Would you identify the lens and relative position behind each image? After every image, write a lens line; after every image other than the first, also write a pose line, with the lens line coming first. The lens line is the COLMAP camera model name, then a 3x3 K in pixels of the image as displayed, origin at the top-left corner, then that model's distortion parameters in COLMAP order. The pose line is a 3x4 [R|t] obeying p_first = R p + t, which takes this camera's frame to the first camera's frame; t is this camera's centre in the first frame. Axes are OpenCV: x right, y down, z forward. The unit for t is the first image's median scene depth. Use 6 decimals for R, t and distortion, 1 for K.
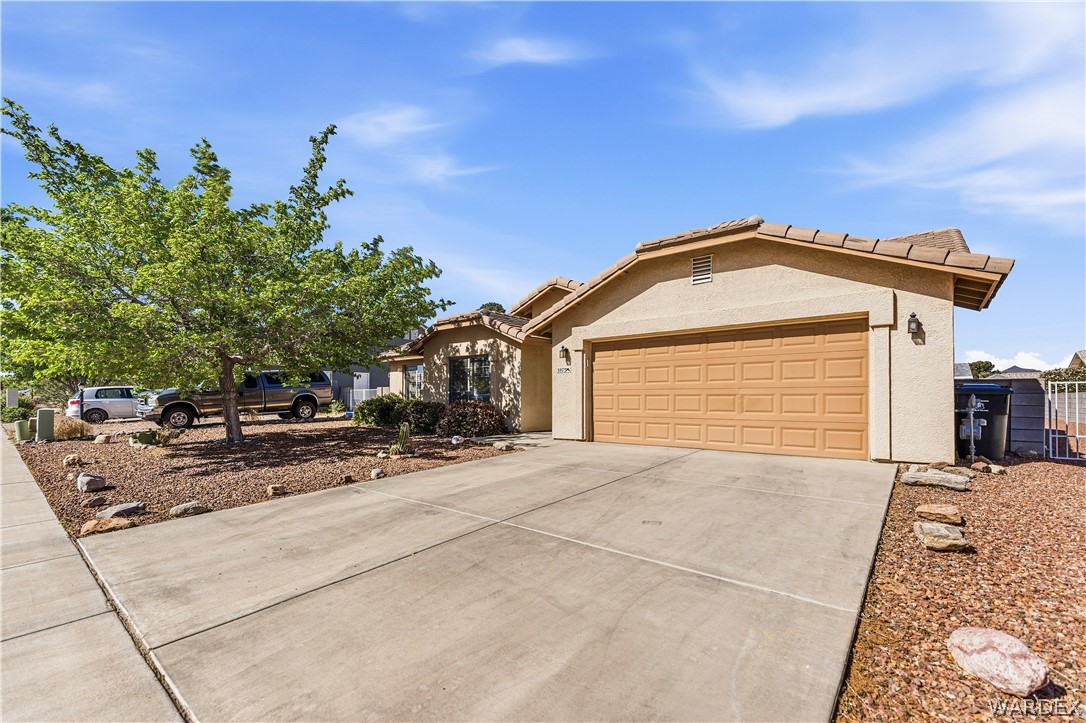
lens RADIAL K [[458.7, 0, 537.8], [0, 458.7, 387.1], [0, 0, 1]] dist [0.009974, -0.000029]
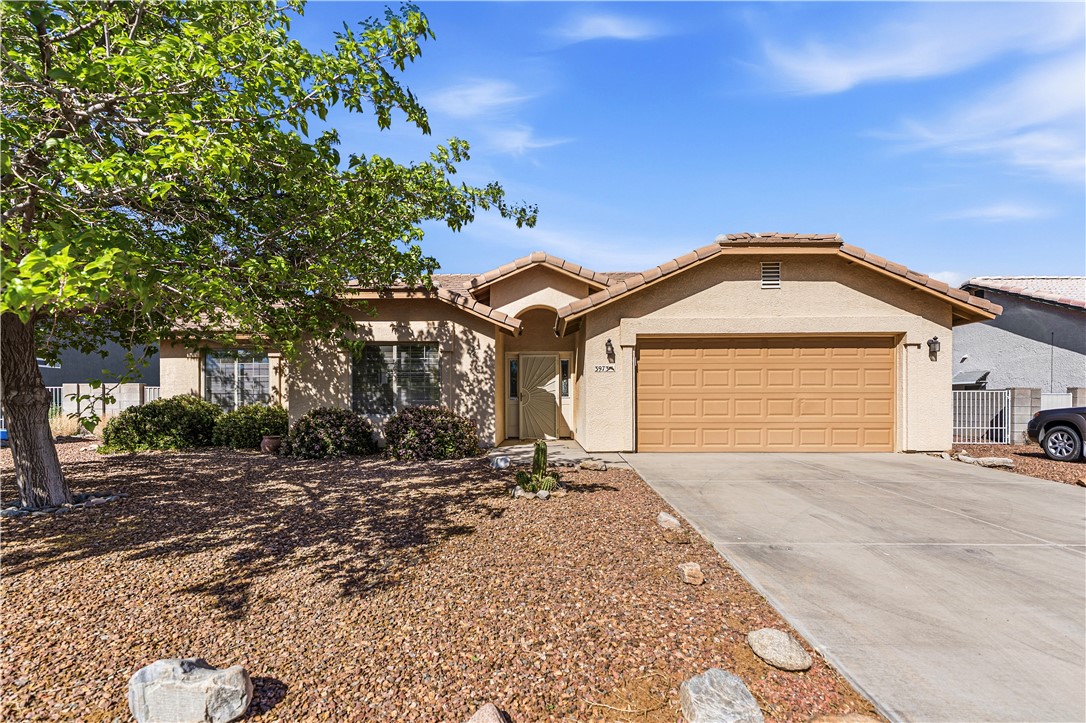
lens RADIAL K [[500.7, 0, 516.0], [0, 500.7, 401.7], [0, 0, 1]] dist [-0.000157, -0.000098]
pose [[0.788676, 0.001210, 0.614808, -0.648262], [-0.013028, 0.999806, 0.014744, 0.011896], [-0.614671, -0.019638, 0.788539, 0.400113]]
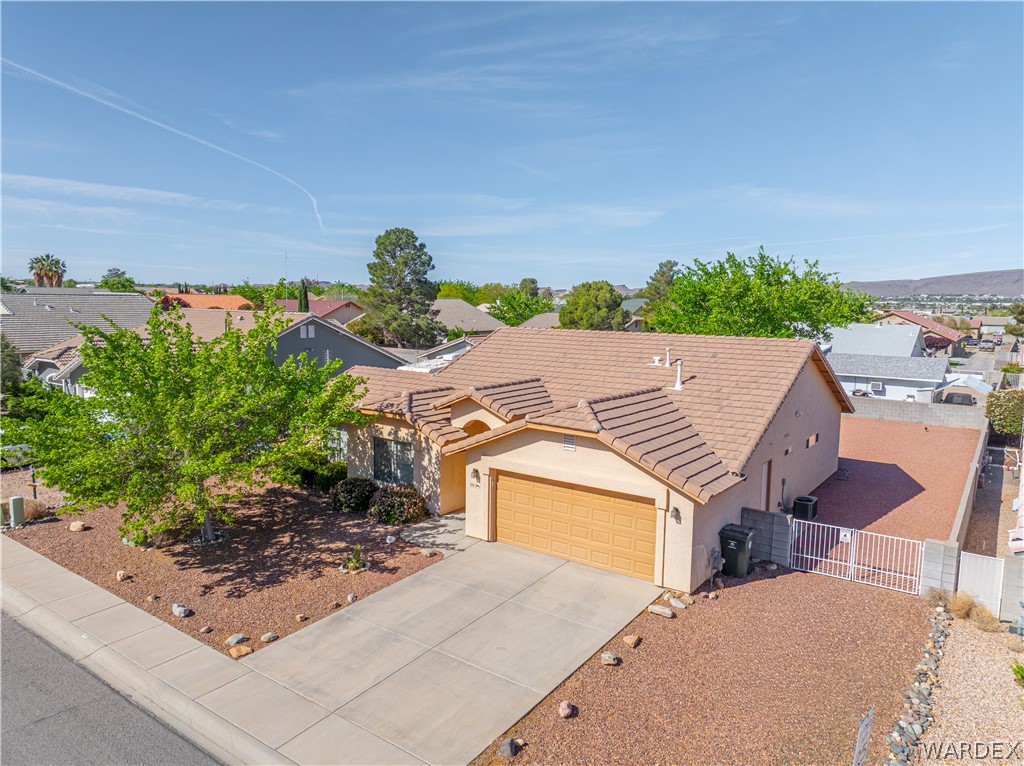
lens RADIAL K [[714.7, 0, 512.0], [0, 714.7, 383.0], [0, 0, 1]] dist [0.000833, -0.001179]
pose [[0.997673, 0.006087, 0.067902, 0.024818], [-0.016041, 0.989001, 0.147037, -0.633547], [-0.066260, -0.147784, 0.986798, -0.949789]]
